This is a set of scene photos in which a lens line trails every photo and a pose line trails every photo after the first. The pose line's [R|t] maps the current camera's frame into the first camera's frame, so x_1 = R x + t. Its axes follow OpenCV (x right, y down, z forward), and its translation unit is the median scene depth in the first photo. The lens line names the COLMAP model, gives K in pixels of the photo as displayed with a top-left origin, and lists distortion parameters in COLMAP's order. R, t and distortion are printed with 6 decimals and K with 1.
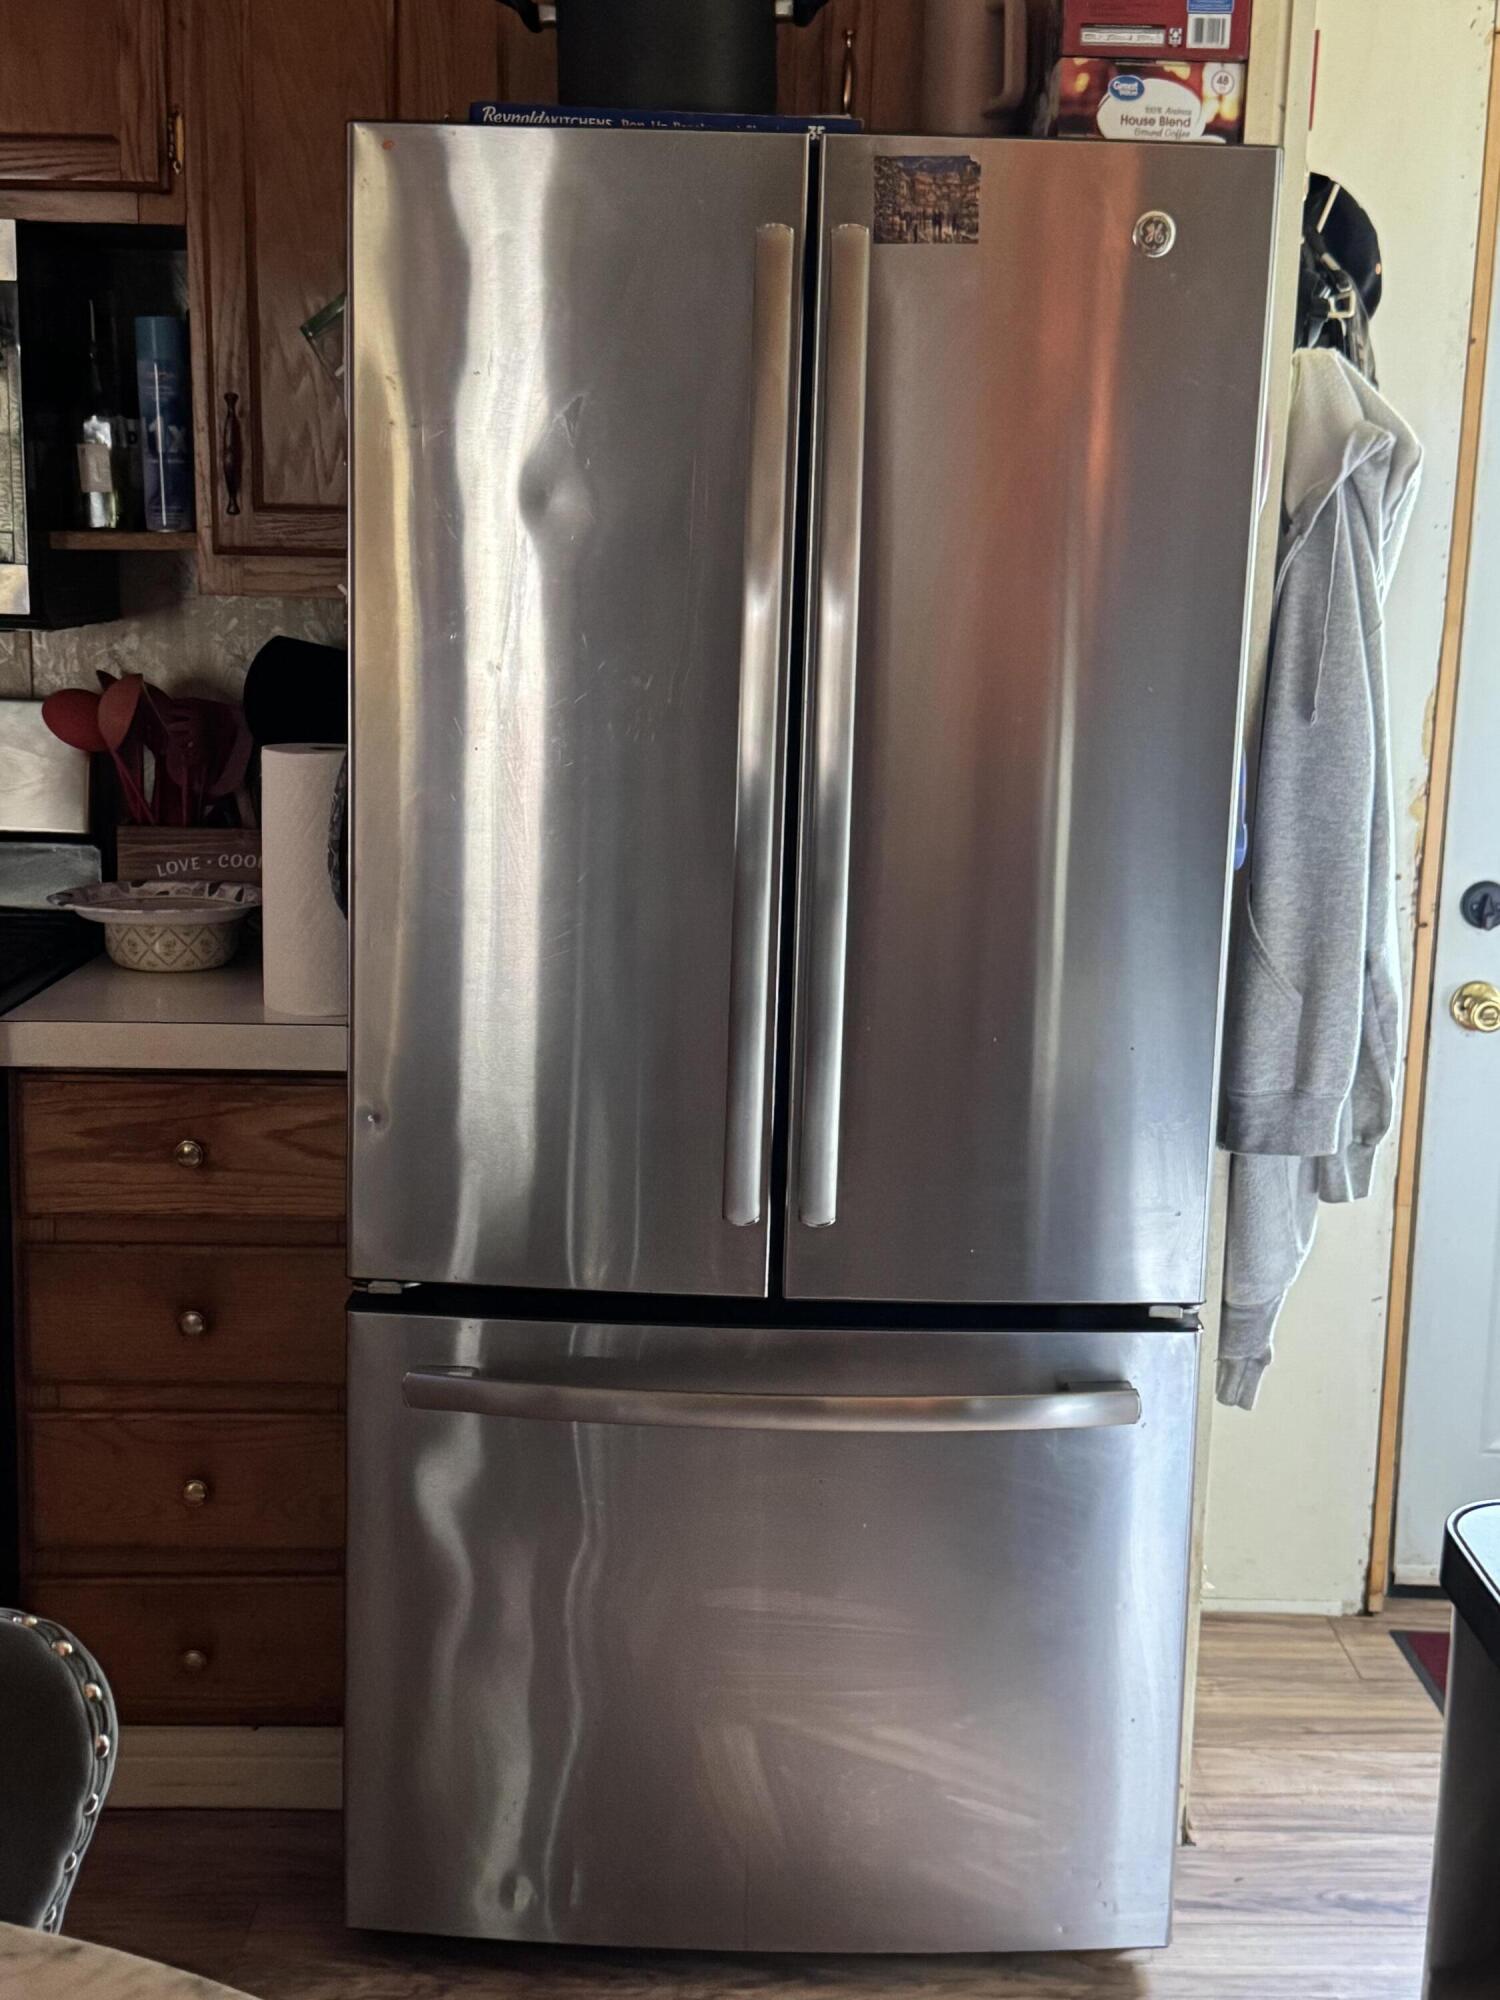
lens RADIAL K [[2517.9, 0, 752.1], [0, 2517.9, 1009.8], [0, 0, 1]] dist [0.072985, 0.000000]
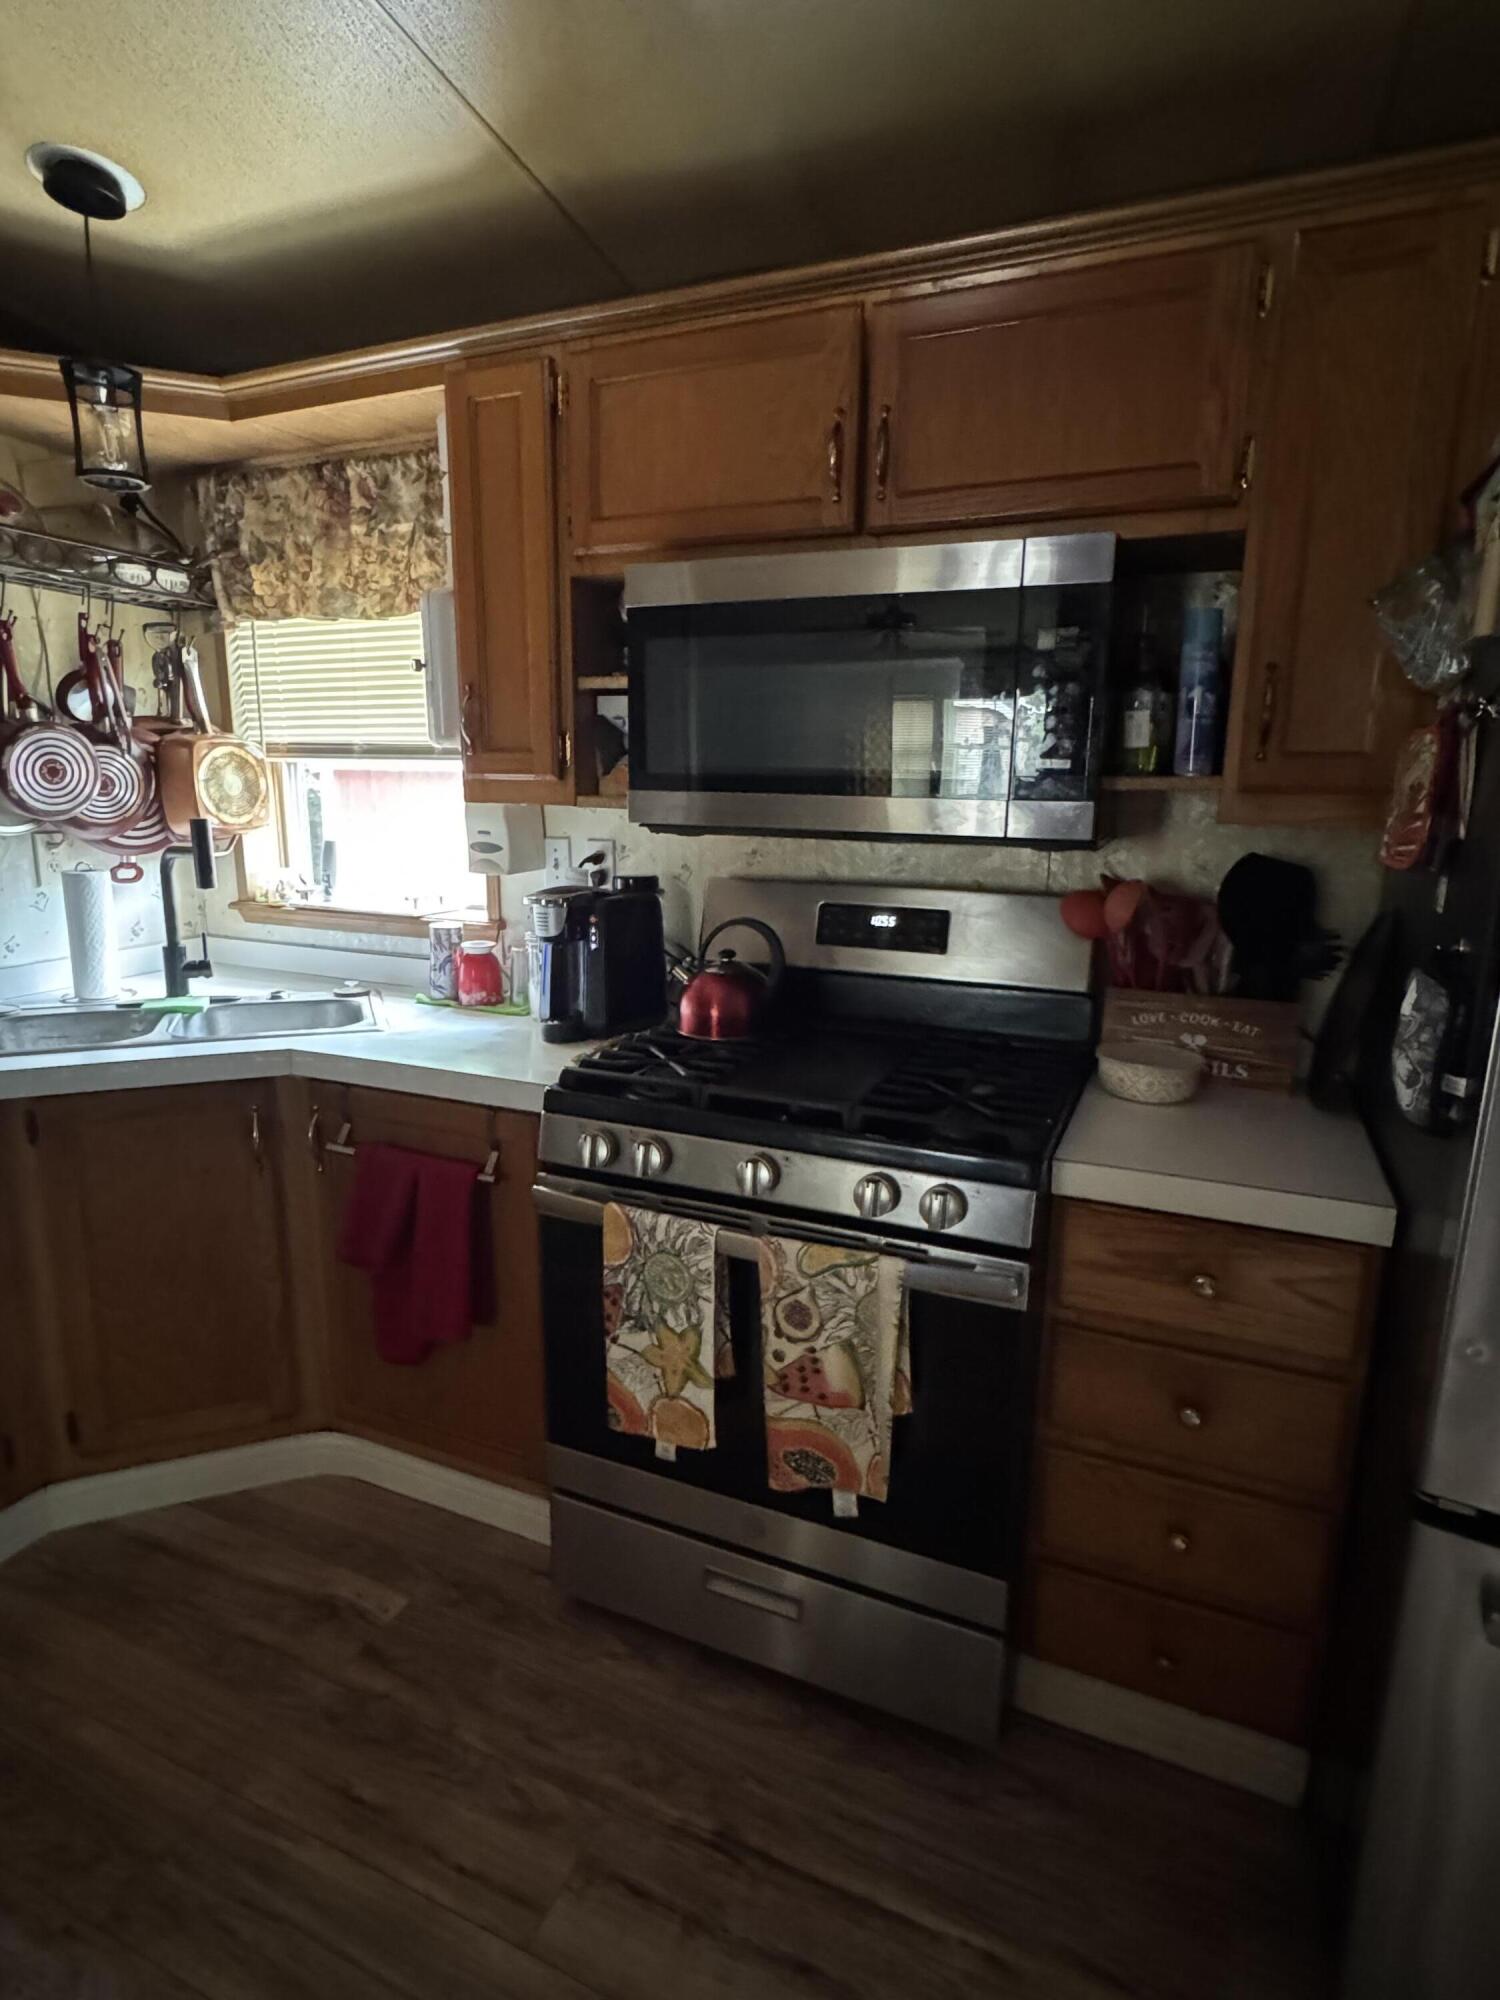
lens RADIAL K [[1055.8, 0, 754.9], [0, 1055.8, 995.6], [0, 0, 1]] dist [-0.000433, 0.000753]
pose [[0.914301, 0.072276, -0.398534, -0.214283], [-0.067644, 0.997379, 0.025693, -0.076367], [0.399346, 0.003468, 0.916794, 0.420933]]
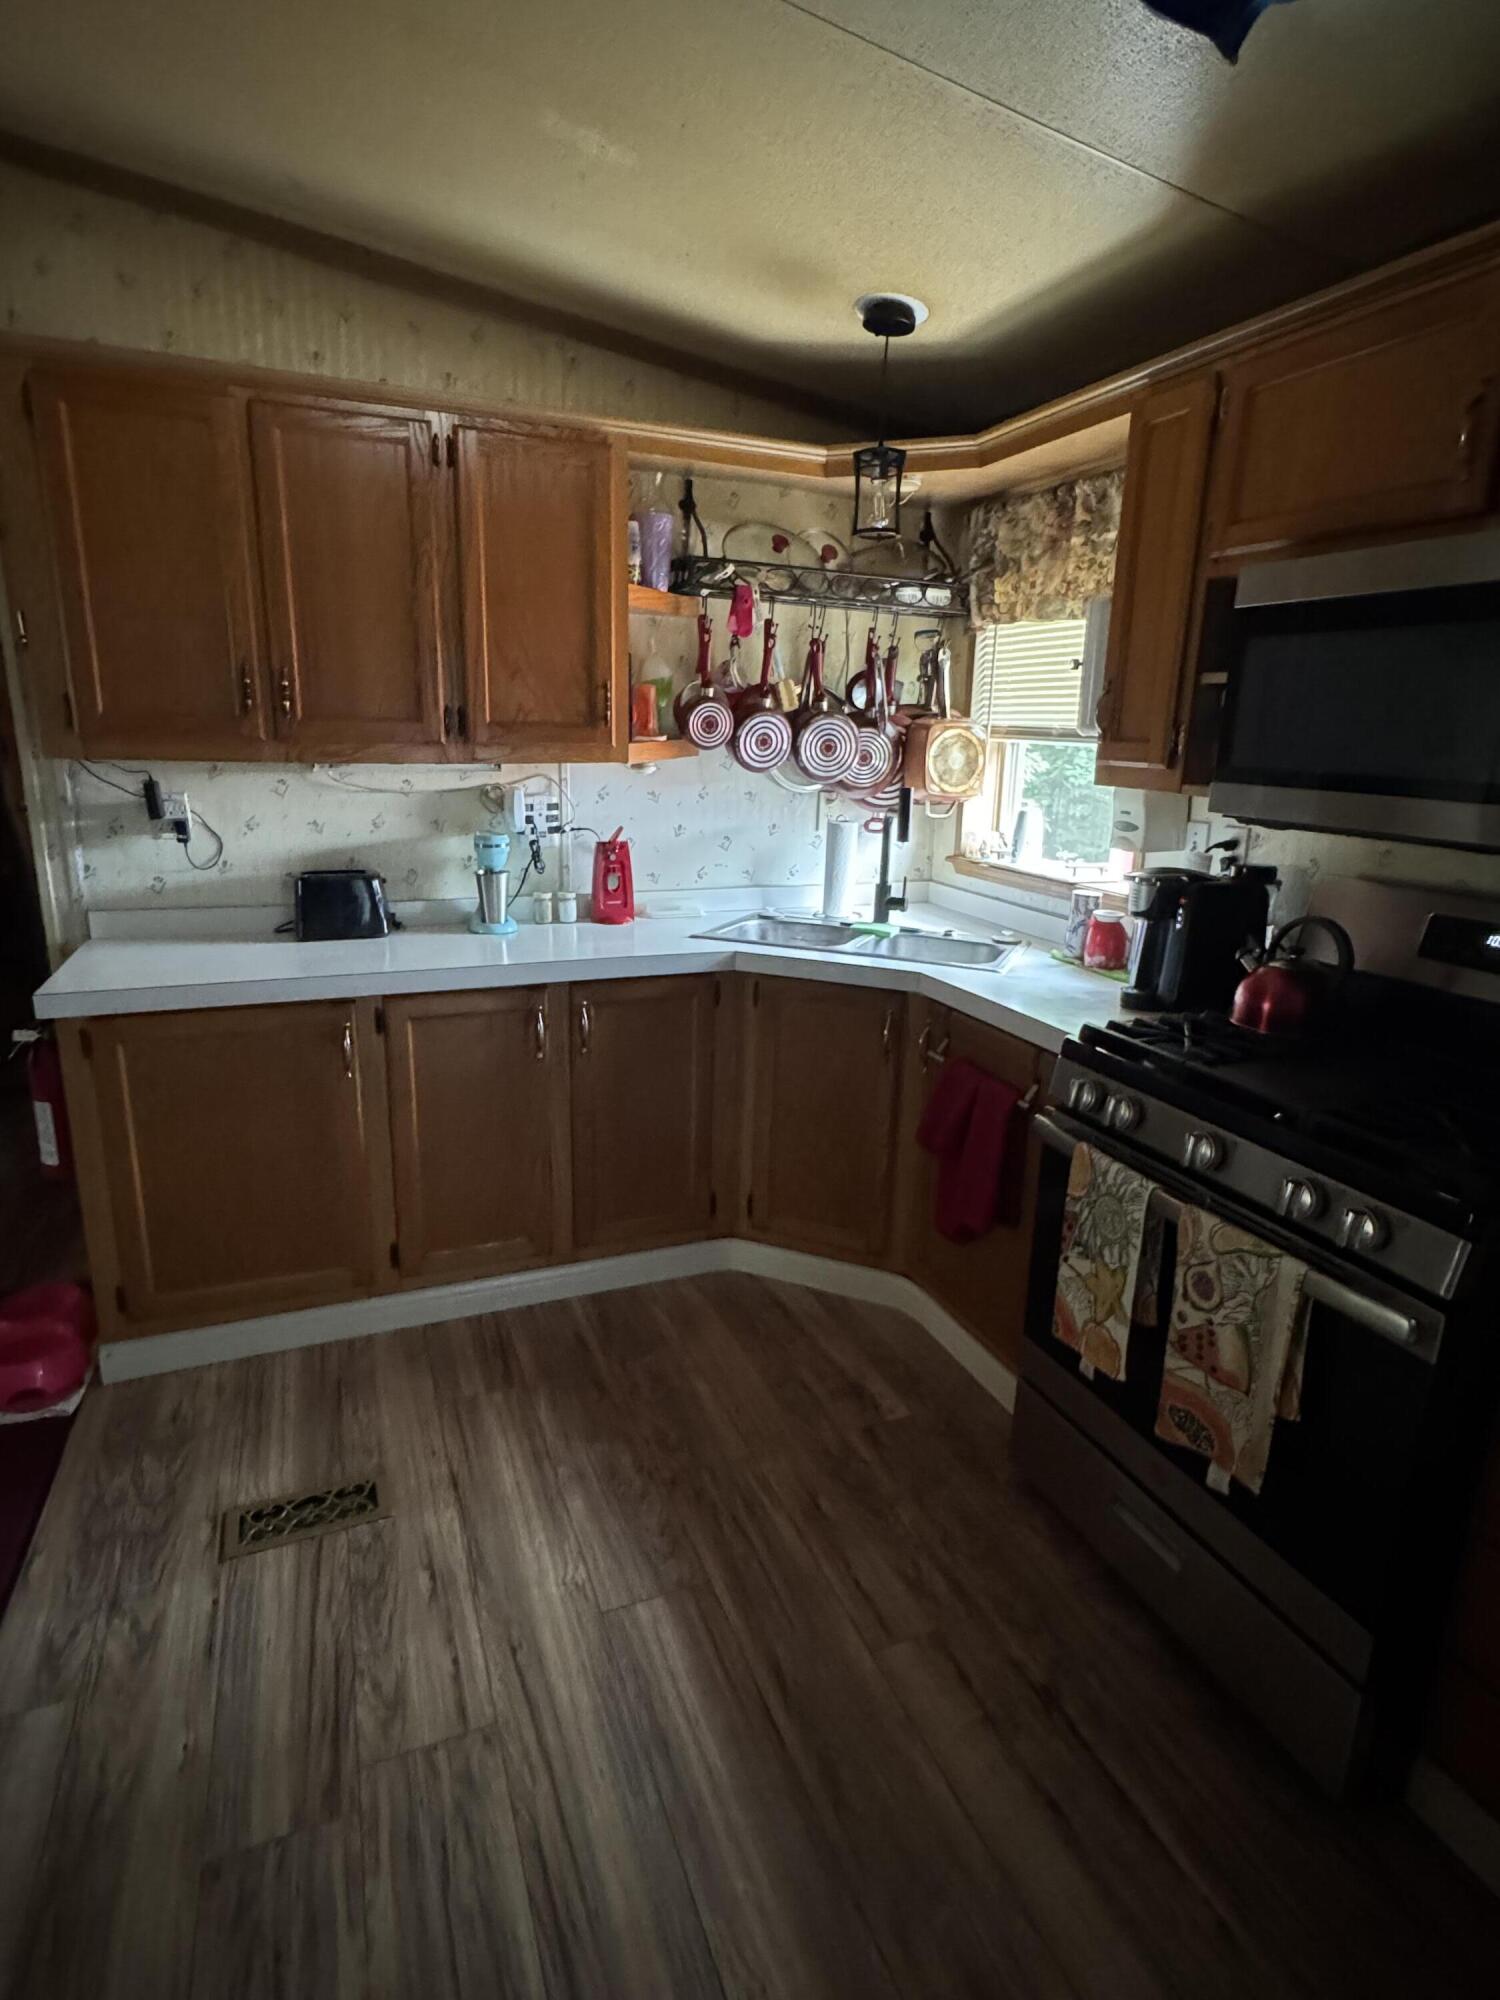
lens RADIAL K [[1055.8, 0, 742.8], [0, 1055.8, 1001.3], [0, 0, 1]] dist [-0.000433, 0.000753]
pose [[0.370218, 0.225041, -0.901274, -0.022542], [-0.191341, 0.967882, 0.163075, -0.095099], [0.909025, 0.112077, 0.401387, 0.447027]]
